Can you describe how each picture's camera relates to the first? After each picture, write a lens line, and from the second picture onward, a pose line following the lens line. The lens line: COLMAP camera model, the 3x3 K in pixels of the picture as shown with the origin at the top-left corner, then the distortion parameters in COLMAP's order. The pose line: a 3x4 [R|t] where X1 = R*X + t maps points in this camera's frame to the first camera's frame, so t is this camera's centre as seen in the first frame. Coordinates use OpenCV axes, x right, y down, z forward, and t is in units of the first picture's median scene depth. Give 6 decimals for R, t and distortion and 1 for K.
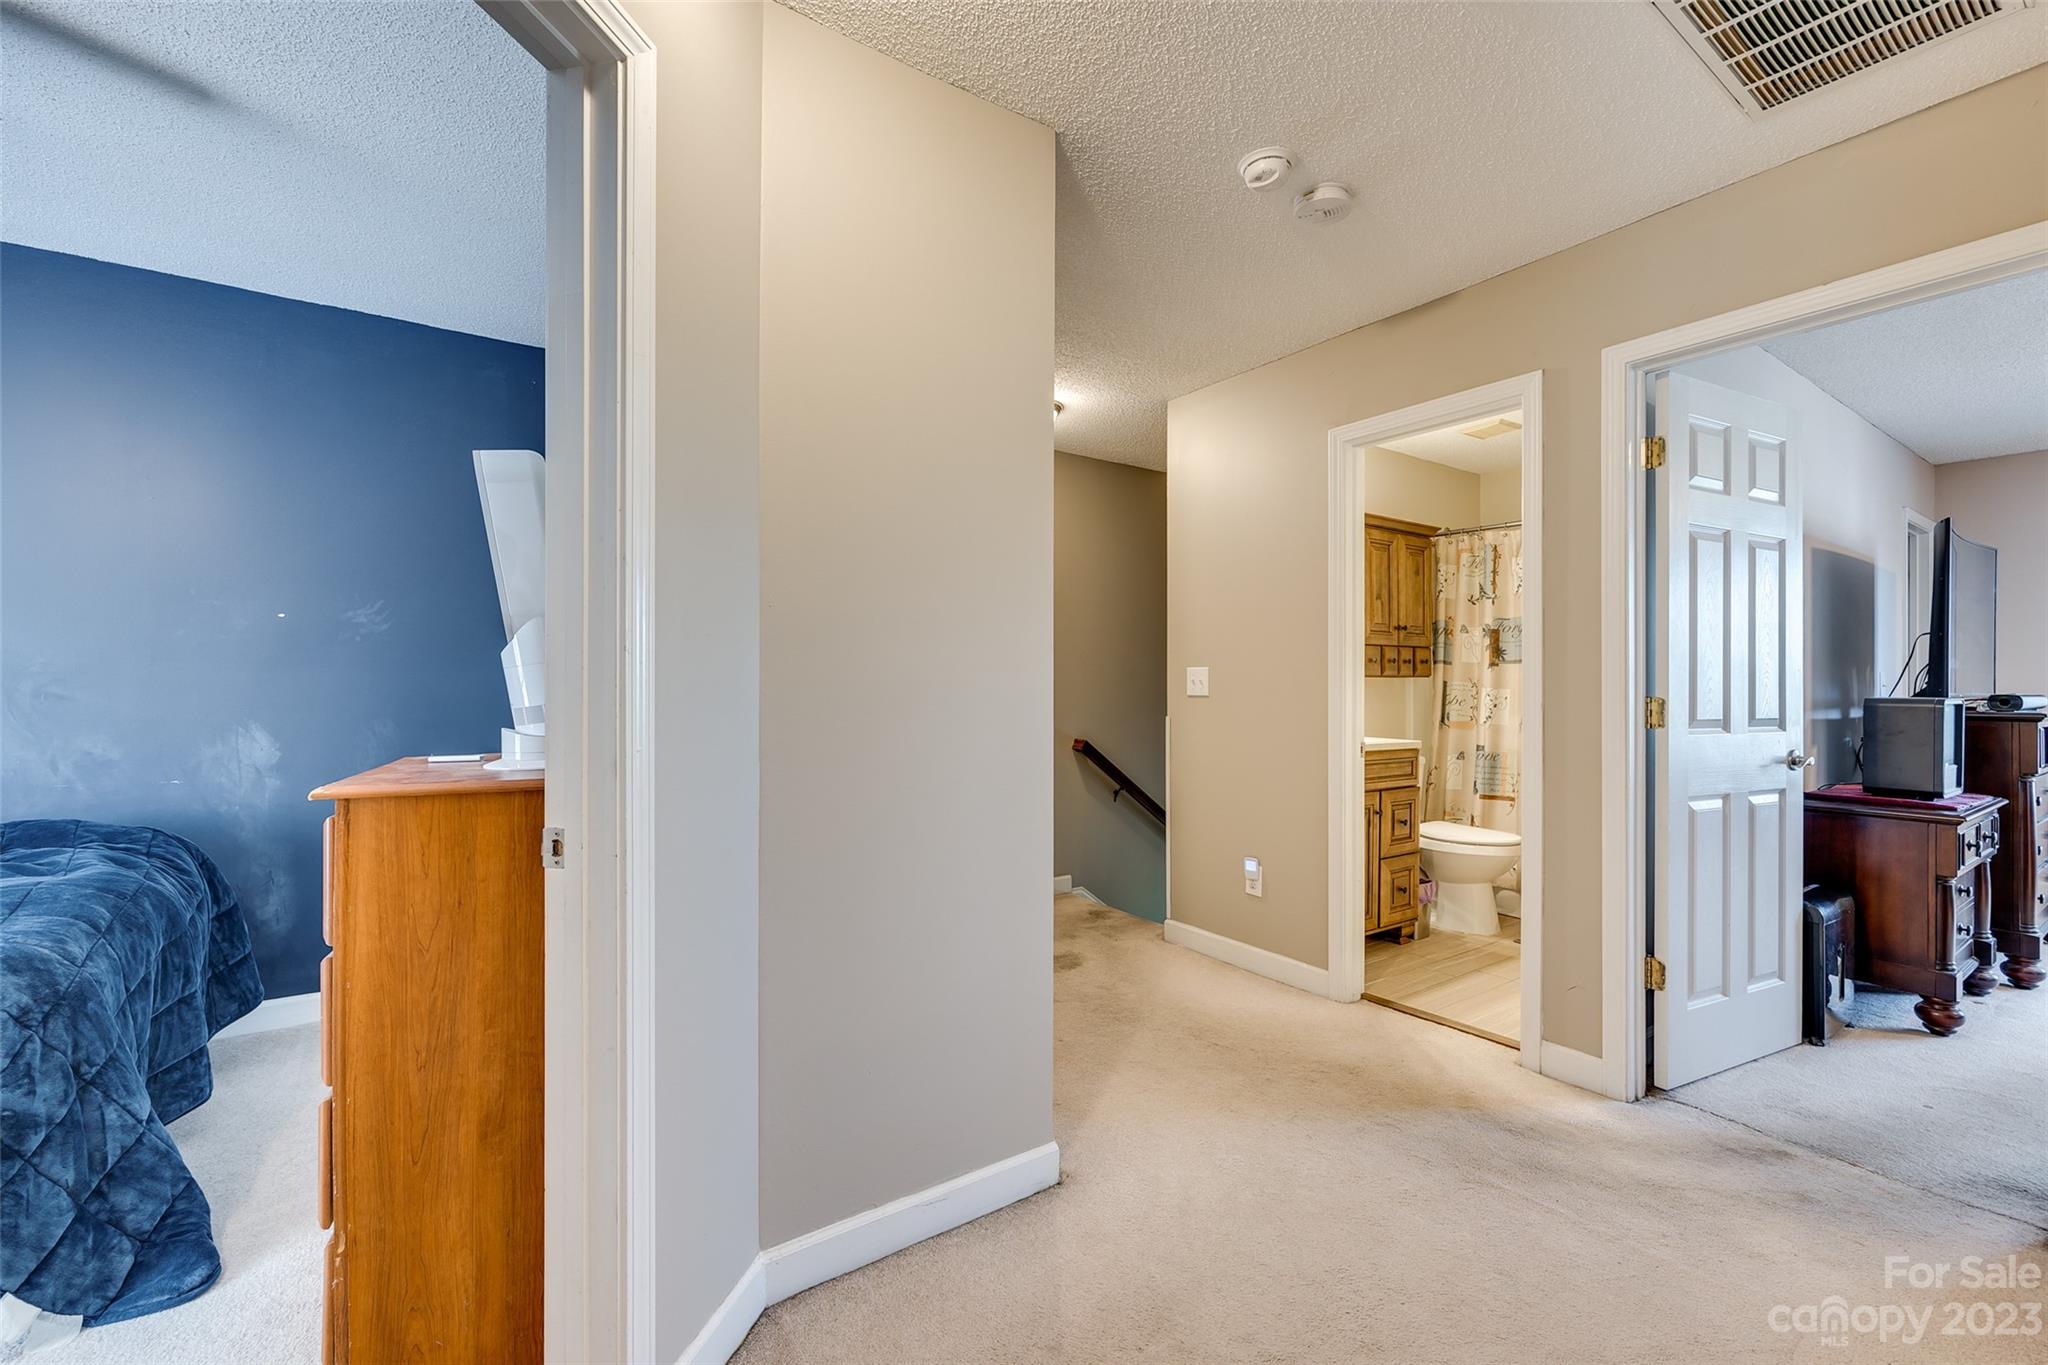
lens RADIAL K [[828.8, 0, 1031.4], [0, 828.8, 685.0], [0, 0, 1]] dist [-0.002869, 0.000150]
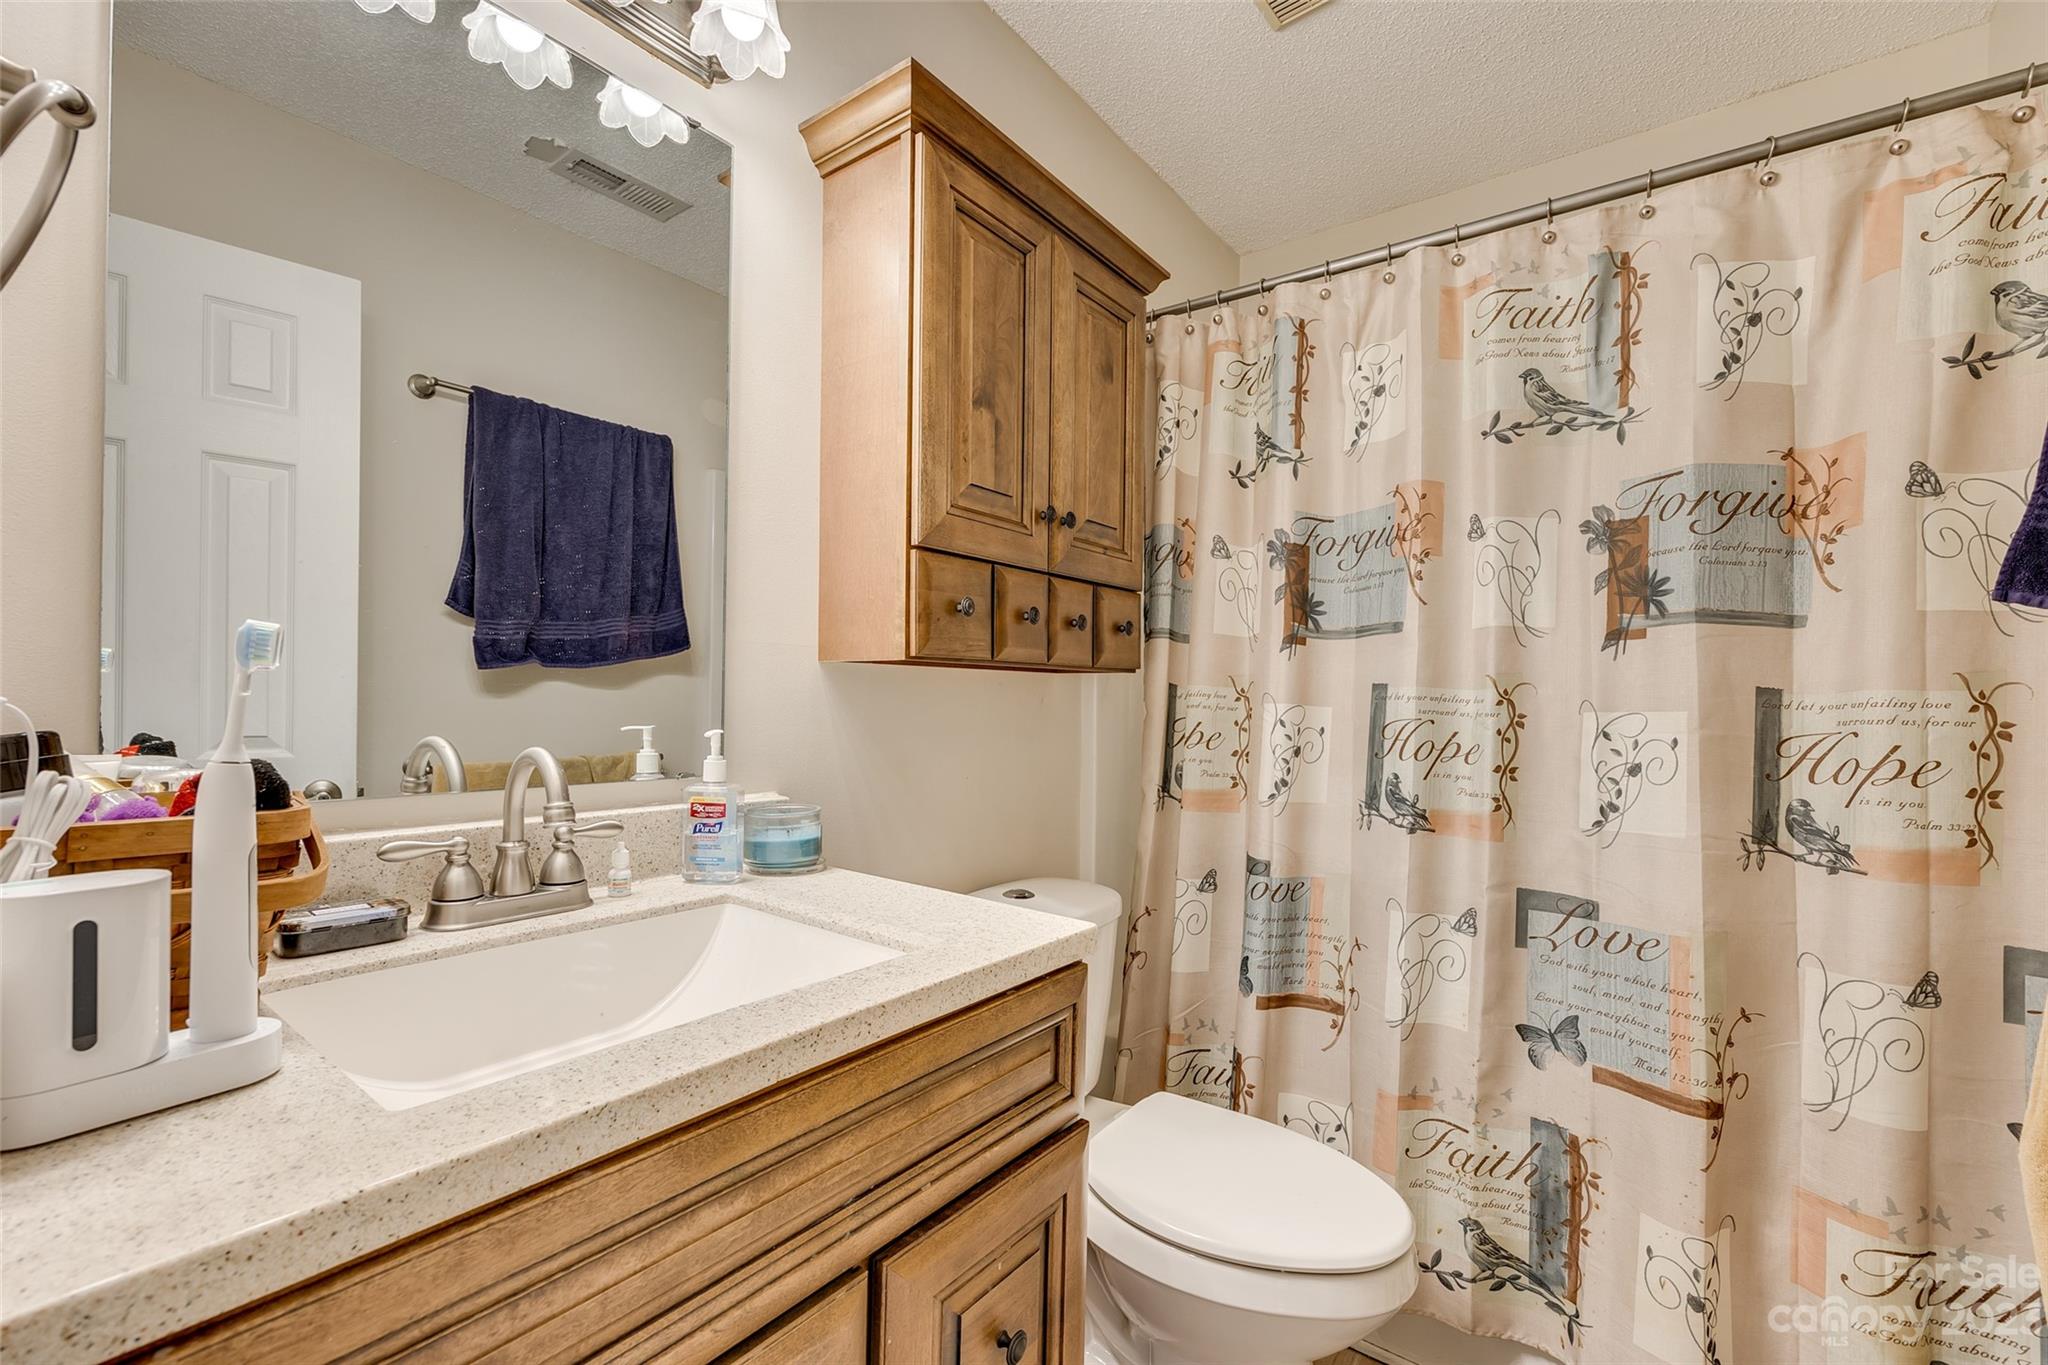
lens RADIAL K [[828.8, 0, 1027.7], [0, 828.8, 686.5], [0, 0, 1]] dist [-0.002869, 0.000150]
pose [[0.951771, 0.015279, 0.306429, 0.330806], [-0.014414, 0.999883, -0.005086, -0.000493], [-0.306471, 0.000424, 0.951880, 0.681967]]
